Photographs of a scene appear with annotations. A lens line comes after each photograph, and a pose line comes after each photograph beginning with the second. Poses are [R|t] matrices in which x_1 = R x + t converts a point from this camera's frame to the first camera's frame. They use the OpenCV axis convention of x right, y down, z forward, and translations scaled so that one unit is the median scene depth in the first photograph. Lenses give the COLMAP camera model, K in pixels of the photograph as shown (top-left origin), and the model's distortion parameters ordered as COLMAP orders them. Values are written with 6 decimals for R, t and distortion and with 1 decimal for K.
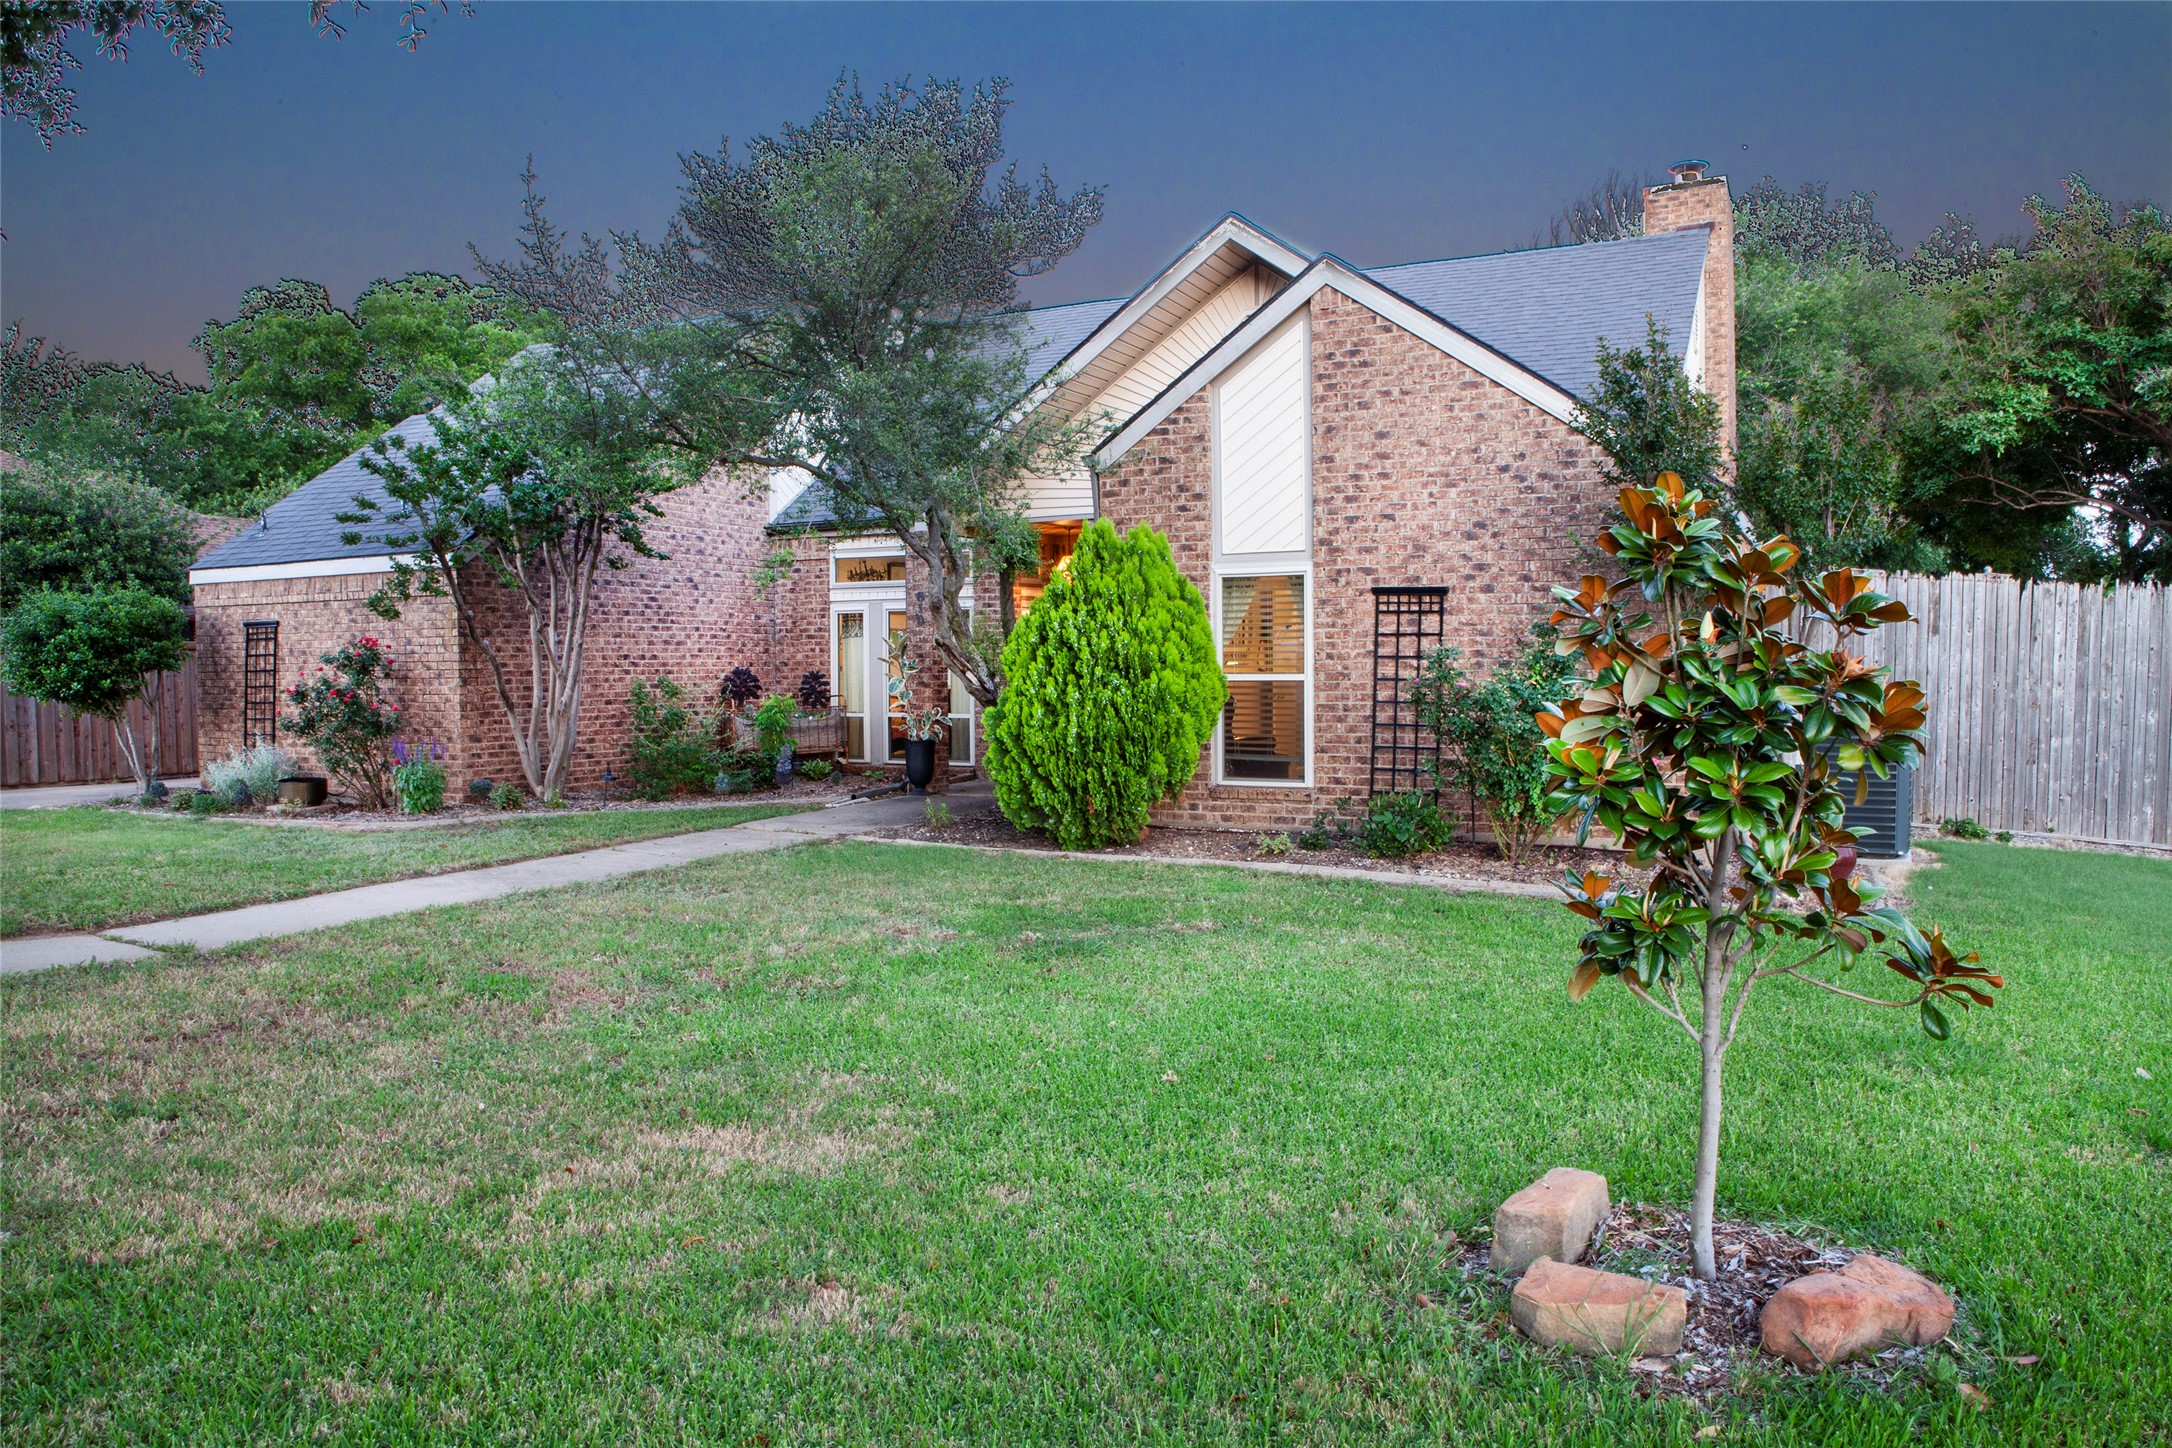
lens RADIAL K [[1489.3, 0, 1086.0], [0, 1489.3, 724.0], [0, 0, 1]] dist [-0.119624, 0.098932]
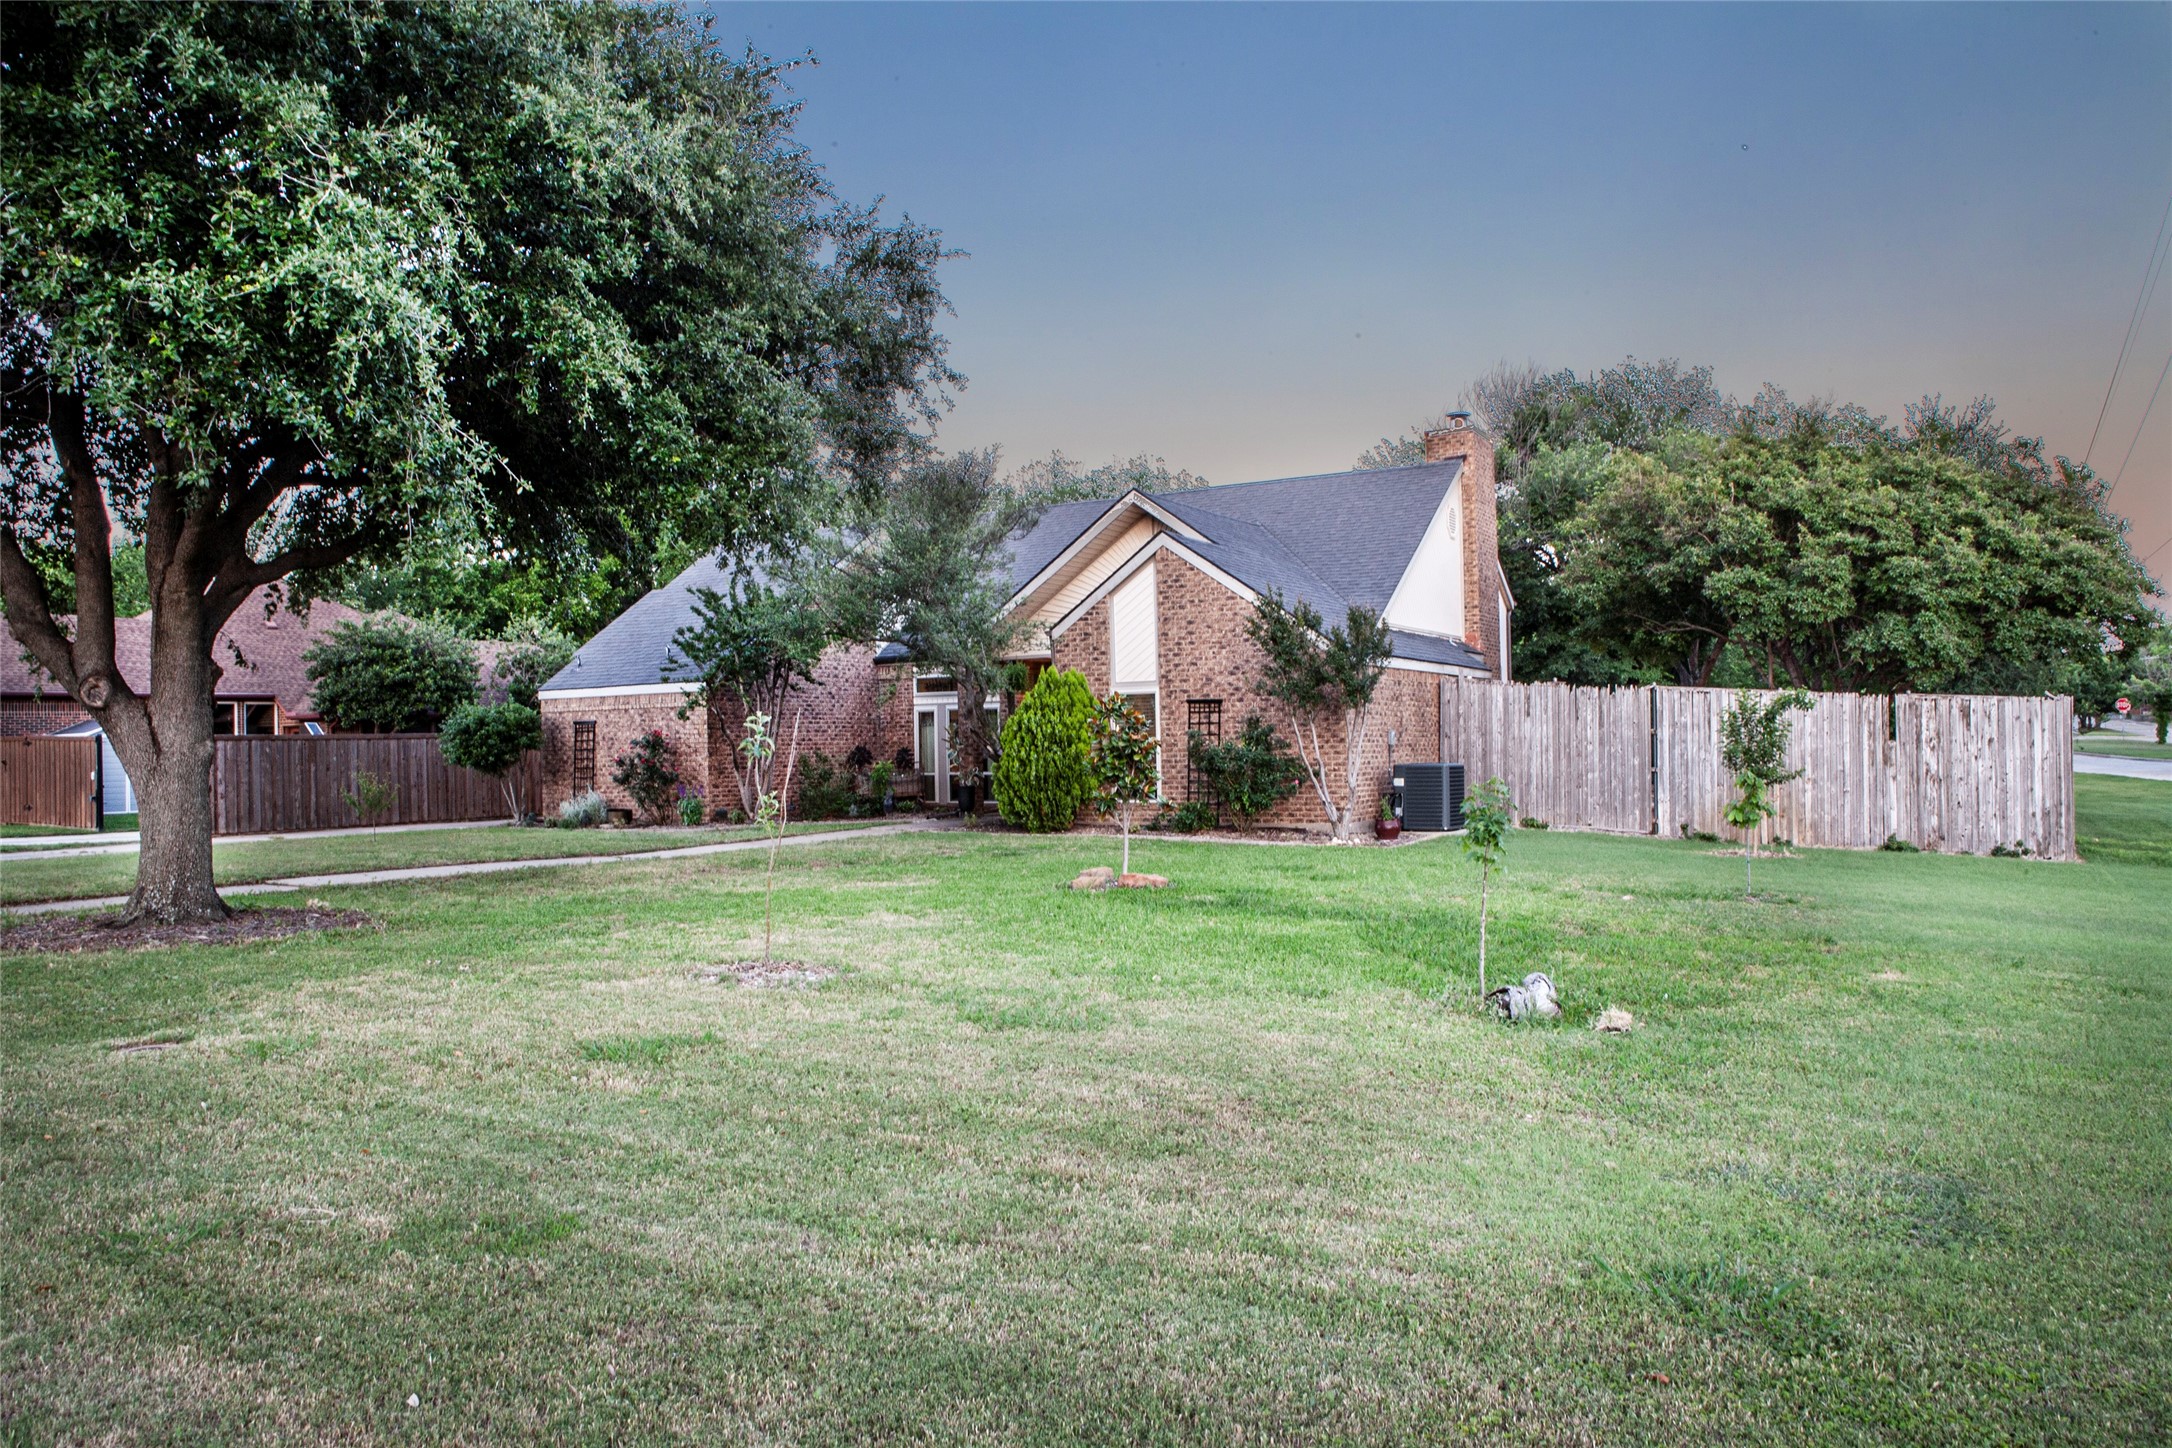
lens RADIAL K [[1489.3, 0, 1086.0], [0, 1489.3, 724.0], [0, 0, 1]] dist [-0.119624, 0.098932]
pose [[0.998420, -0.013394, -0.054571, 0.137471], [0.010501, 0.998541, -0.052970, 0.035830], [0.055201, 0.052313, 0.997104, -0.806683]]
